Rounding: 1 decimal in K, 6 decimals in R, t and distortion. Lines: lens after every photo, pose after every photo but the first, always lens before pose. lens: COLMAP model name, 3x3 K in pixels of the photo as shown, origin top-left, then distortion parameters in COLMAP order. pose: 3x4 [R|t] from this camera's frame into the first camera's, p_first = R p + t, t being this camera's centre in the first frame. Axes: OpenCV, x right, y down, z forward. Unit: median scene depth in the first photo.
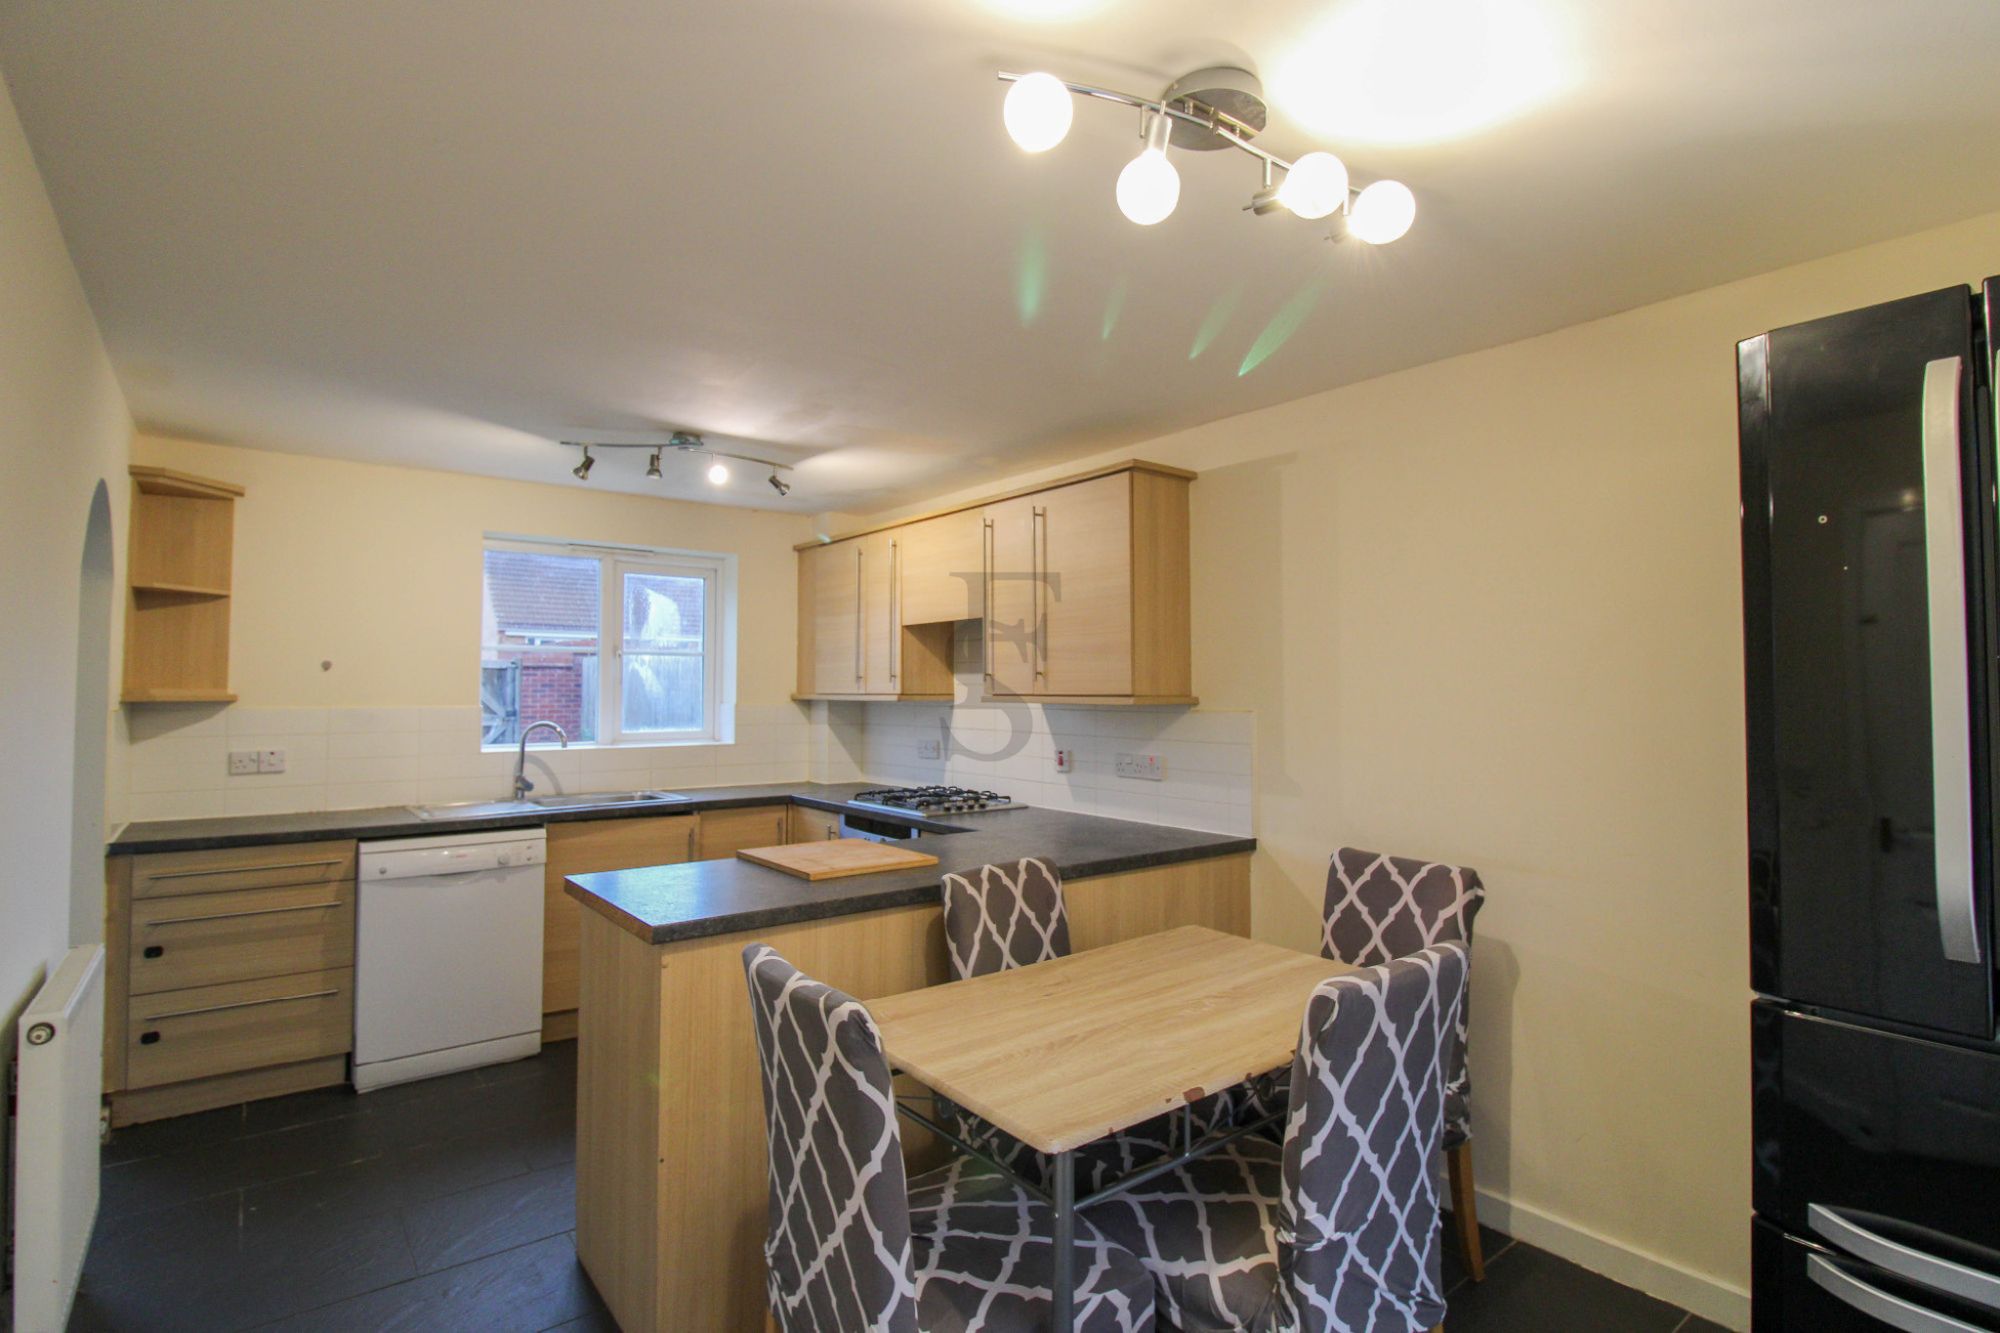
lens RADIAL K [[960.2, 0, 996.4], [0, 960.2, 670.4], [0, 0, 1]] dist [-0.028758, -0.000417]
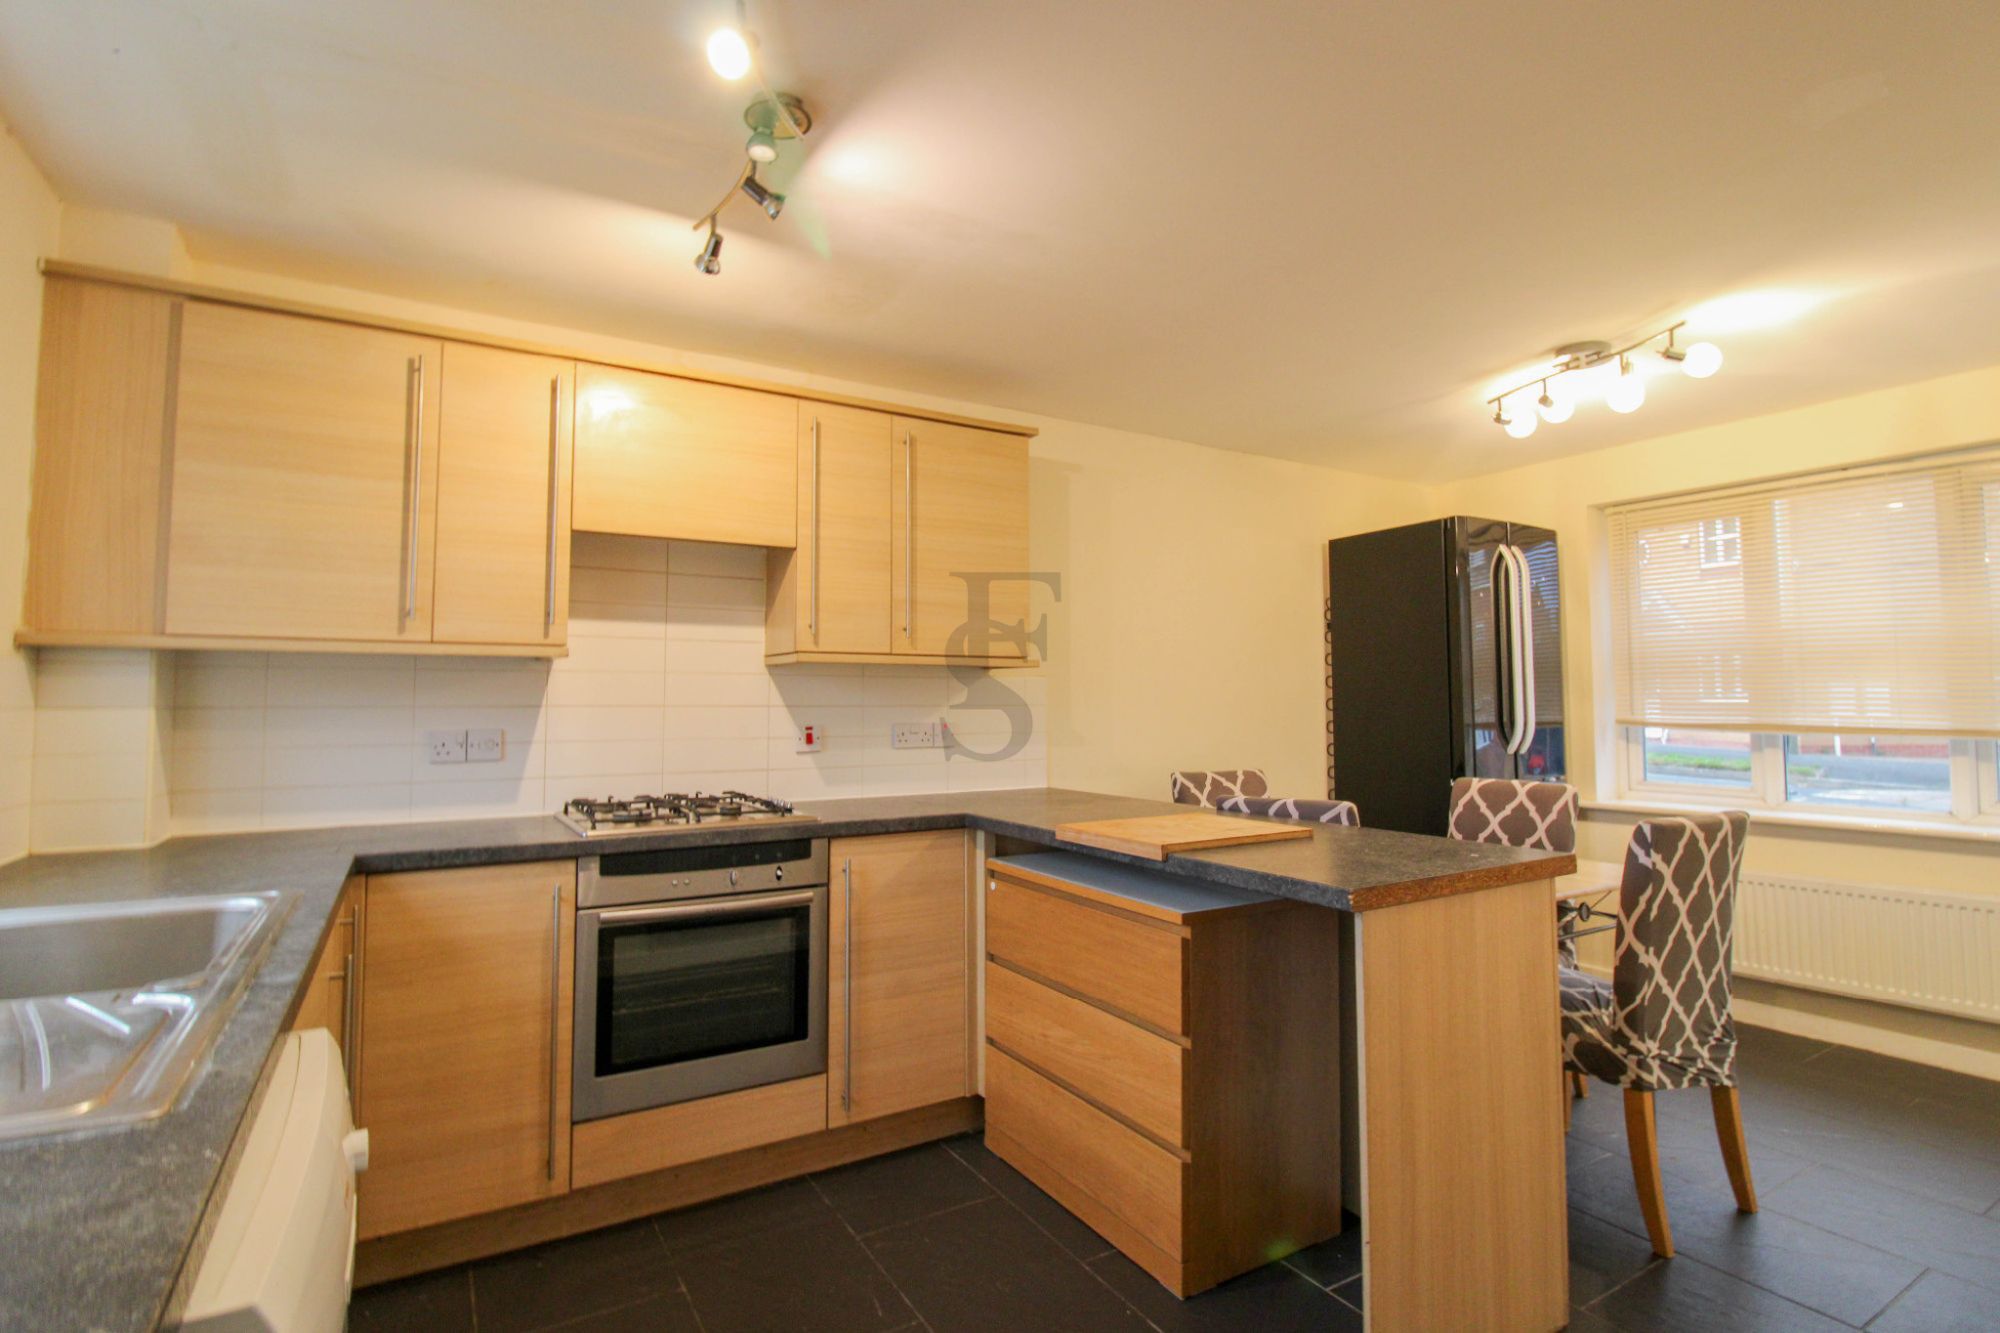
lens RADIAL K [[960.2, 0, 994.7], [0, 960.2, 654.3], [0, 0, 1]] dist [-0.028758, -0.000417]
pose [[0.133833, 0.048805, 0.989801, -0.687466], [-0.022163, 0.998684, -0.046247, 0.055818], [-0.990756, -0.015747, 0.134739, 0.713885]]
